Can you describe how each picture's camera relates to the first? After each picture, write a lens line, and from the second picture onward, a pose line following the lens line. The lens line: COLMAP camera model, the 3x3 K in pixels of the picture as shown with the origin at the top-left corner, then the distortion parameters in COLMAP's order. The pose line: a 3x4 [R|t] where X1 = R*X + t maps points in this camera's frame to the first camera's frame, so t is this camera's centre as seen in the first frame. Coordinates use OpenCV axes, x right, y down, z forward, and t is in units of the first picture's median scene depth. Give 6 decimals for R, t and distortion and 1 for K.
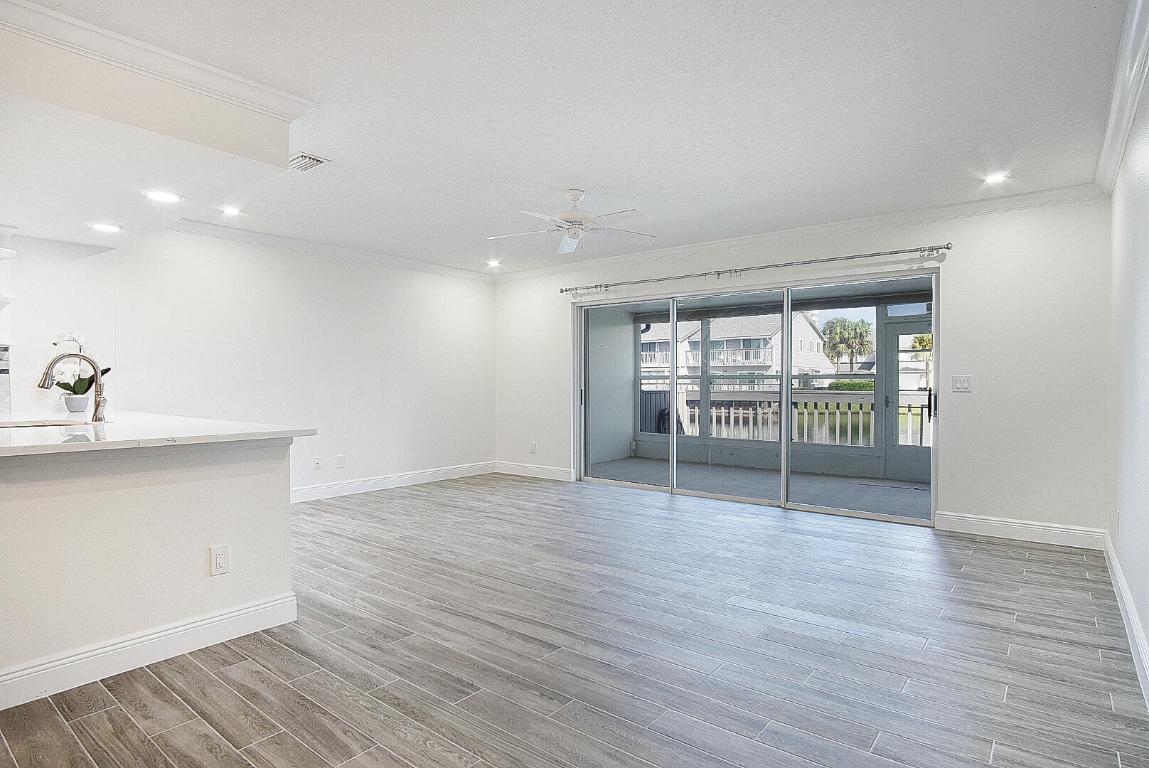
lens RADIAL K [[614.9, 0, 574.8], [0, 614.9, 389.0], [0, 0, 1]] dist [-0.026905, 0.001034]
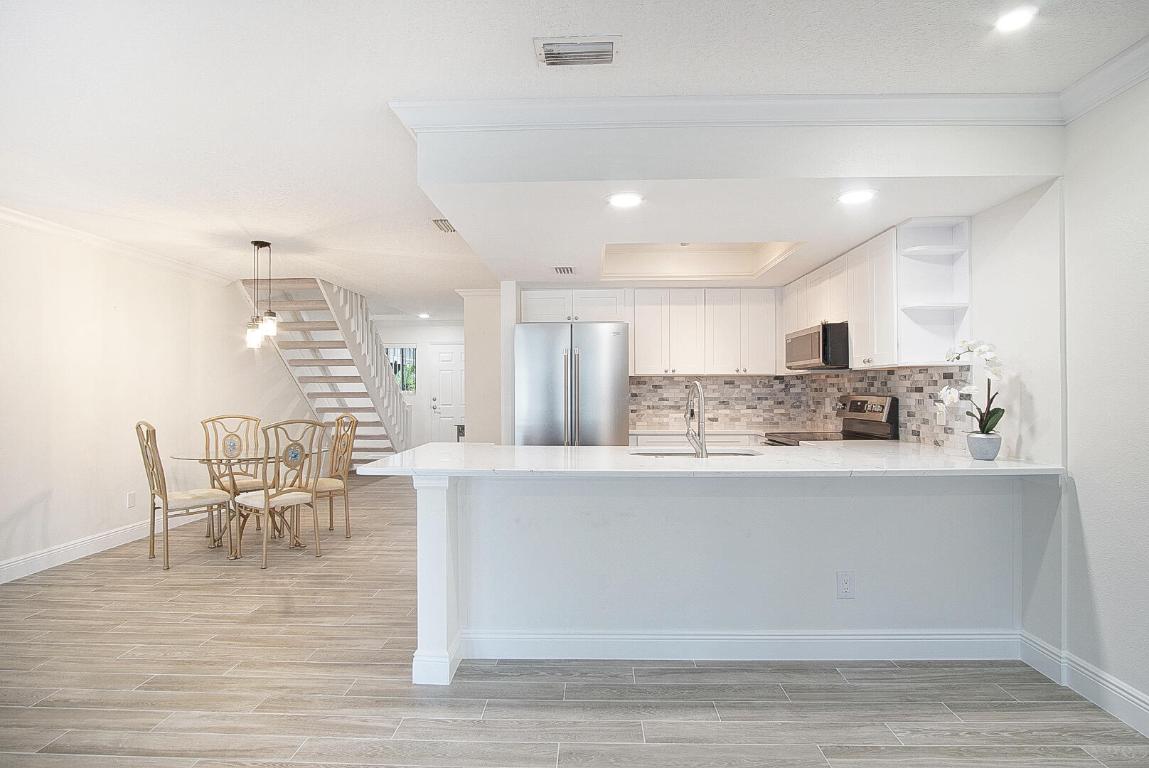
lens RADIAL K [[614.9, 0, 574.8], [0, 614.9, 389.0], [0, 0, 1]] dist [-0.026905, 0.001034]
pose [[-0.801558, 0.003823, -0.597904, -0.112668], [-0.000460, 0.999975, 0.007012, -0.064047], [0.597916, 0.005895, -0.801537, 1.896304]]
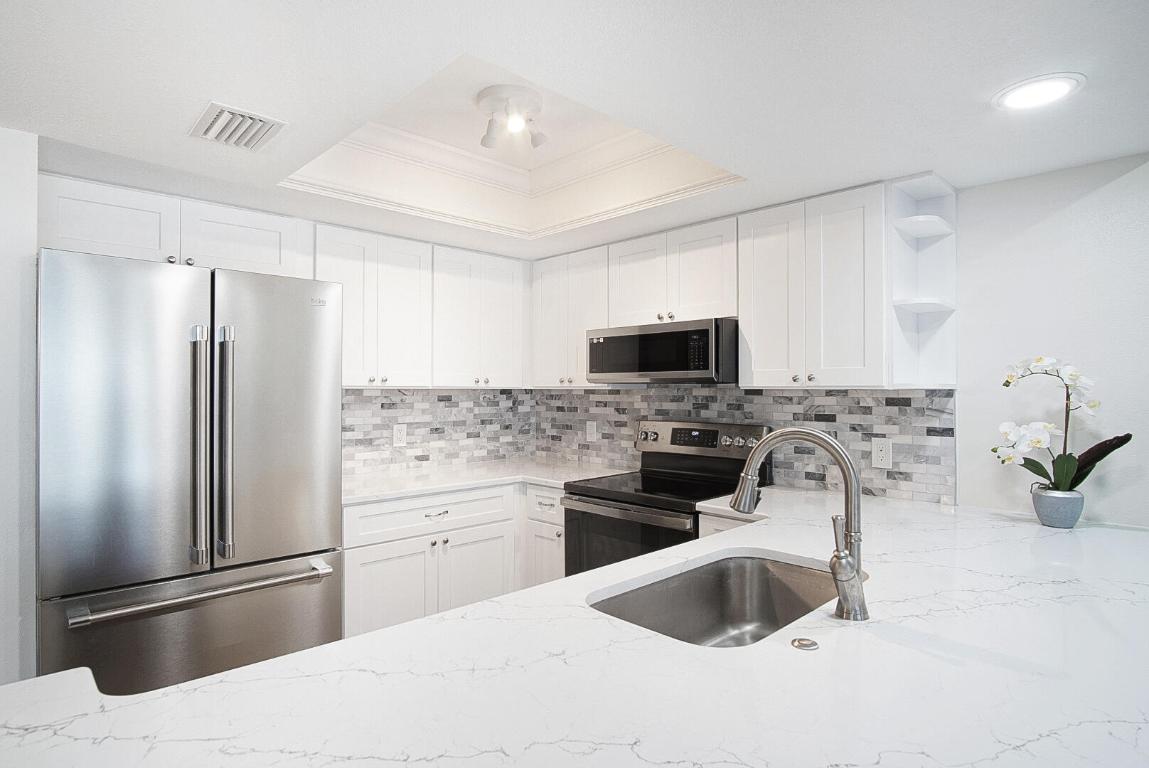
lens RADIAL K [[614.9, 0, 574.8], [0, 614.9, 389.0], [0, 0, 1]] dist [-0.026905, 0.001034]
pose [[-0.128039, 0.000859, -0.991769, -0.469990], [-0.011052, 0.999936, 0.002293, -0.097068], [0.991708, 0.011254, -0.128022, 1.033281]]
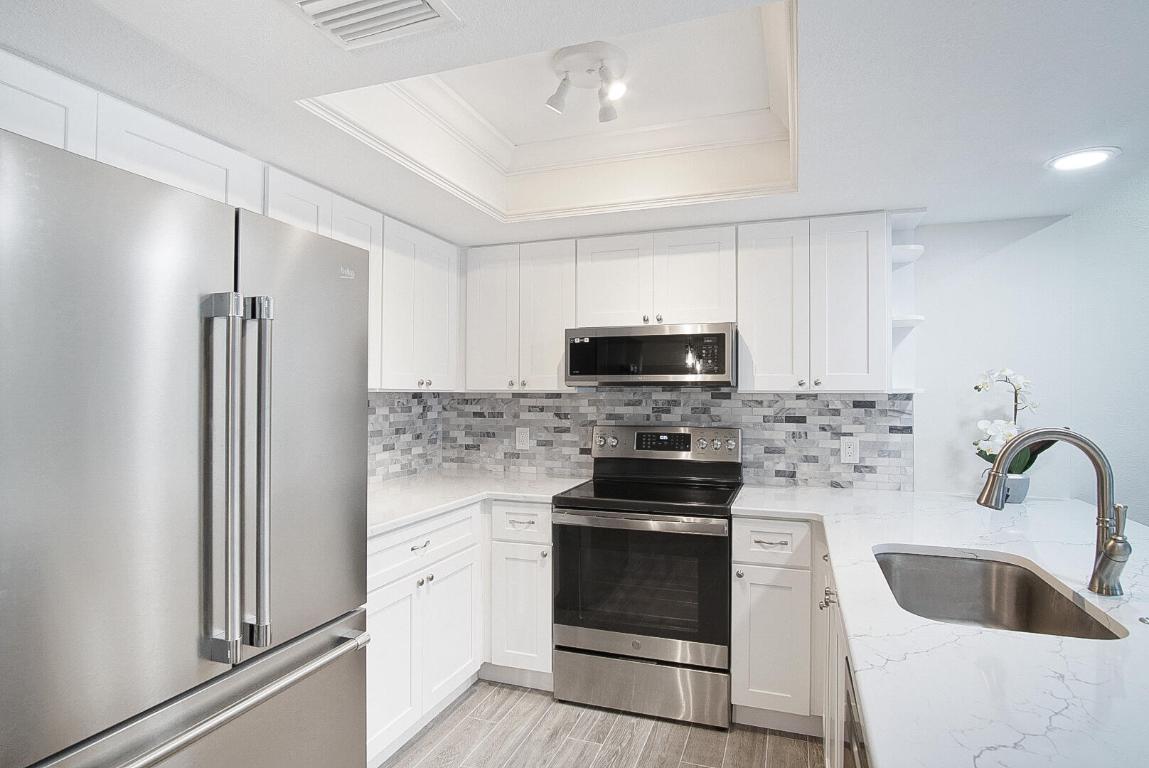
lens RADIAL K [[614.9, 0, 574.8], [0, 614.9, 389.0], [0, 0, 1]] dist [-0.026905, 0.001034]
pose [[0.319746, -0.005067, -0.947490, -0.598531], [-0.013244, 0.999864, -0.009817, -0.091039], [0.947411, 0.015688, 0.319636, 0.609191]]
